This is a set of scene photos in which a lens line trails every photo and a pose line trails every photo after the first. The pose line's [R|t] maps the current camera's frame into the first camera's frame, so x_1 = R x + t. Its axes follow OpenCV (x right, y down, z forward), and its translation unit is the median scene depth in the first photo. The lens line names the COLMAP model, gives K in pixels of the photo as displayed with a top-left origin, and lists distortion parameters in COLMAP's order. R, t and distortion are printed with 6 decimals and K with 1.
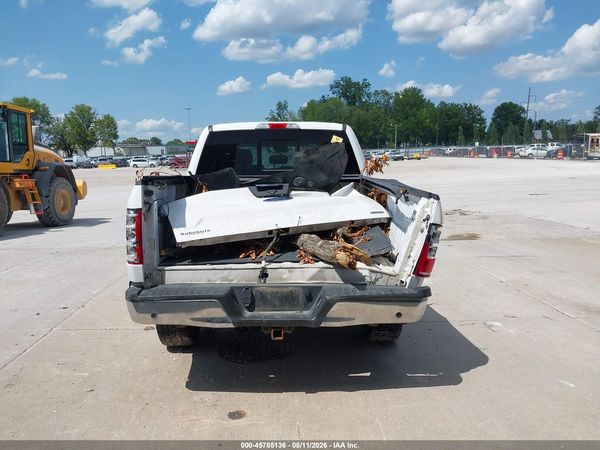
lens RADIAL K [[486.4, 0, 298.7], [0, 486.4, 210.6], [0, 0, 1]] dist [-0.001548, -0.001974]
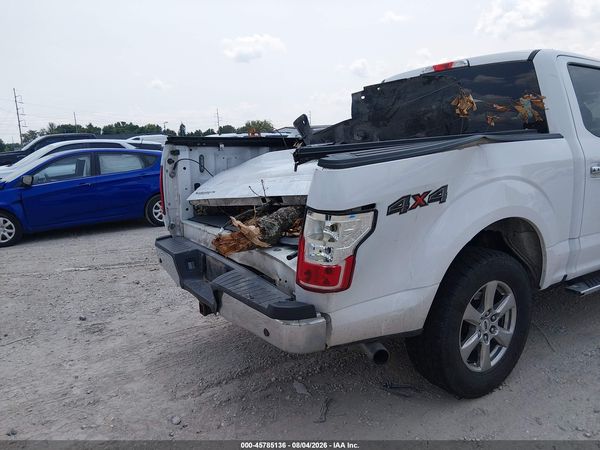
lens RADIAL K [[459.7, 0, 300.0], [0, 459.7, 225.0], [0, 0, 1]] dist [0.057872, -0.004143]
pose [[0.529627, 0.139932, -0.836609, 0.183613], [-0.052820, 0.989825, 0.132121, -0.006505], [0.846585, -0.025785, 0.531629, 0.169309]]
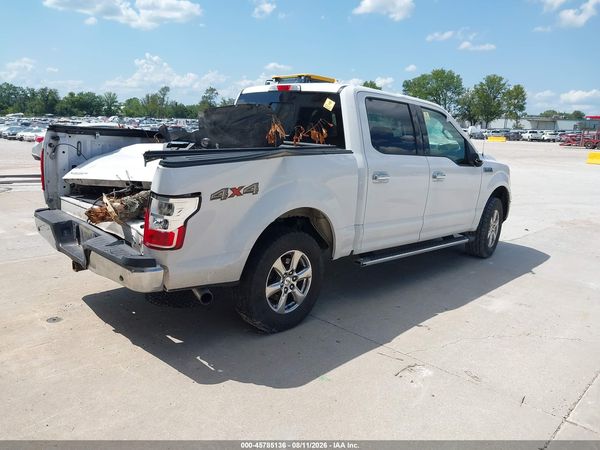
lens RADIAL K [[482.6, 0, 300.4], [0, 482.6, 231.2], [0, 0, 1]] dist [-0.000854, -0.006511]
pose [[0.689447, 0.200854, -0.695931, 0.270296], [-0.131759, 0.979532, 0.152173, -0.018280], [0.712252, -0.013220, 0.701800, 0.139543]]
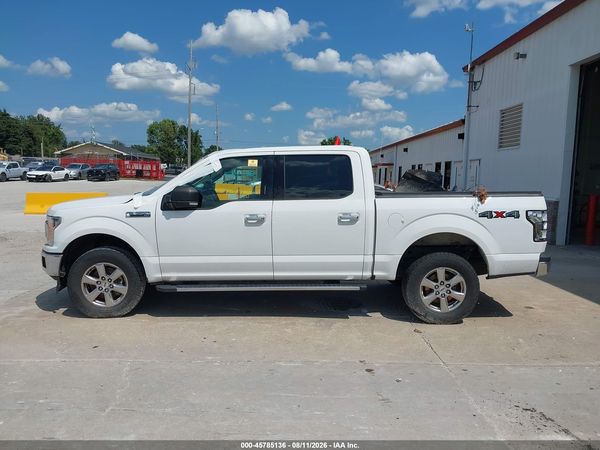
lens RADIAL K [[459.7, 0, 300.0], [0, 459.7, 225.0], [0, 0, 1]] dist [0.057872, -0.004143]
pose [[0.041272, -0.102278, 0.993899, -0.509235], [0.086892, 0.991345, 0.098407, -0.051297], [-0.995362, 0.082301, 0.049802, 0.442949]]
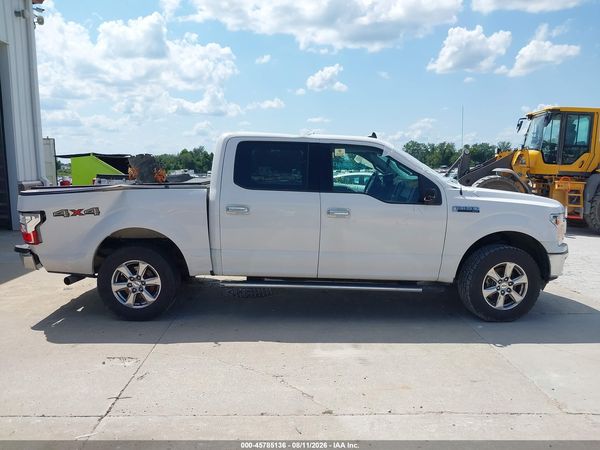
lens RADIAL K [[482.6, 0, 300.4], [0, 482.6, 231.2], [0, 0, 1]] dist [-0.000854, -0.006511]
pose [[-0.018329, 0.150532, -0.988435, 0.447995], [-0.103205, 0.983036, 0.151623, -0.058019], [0.994491, 0.104791, -0.002483, 0.473132]]
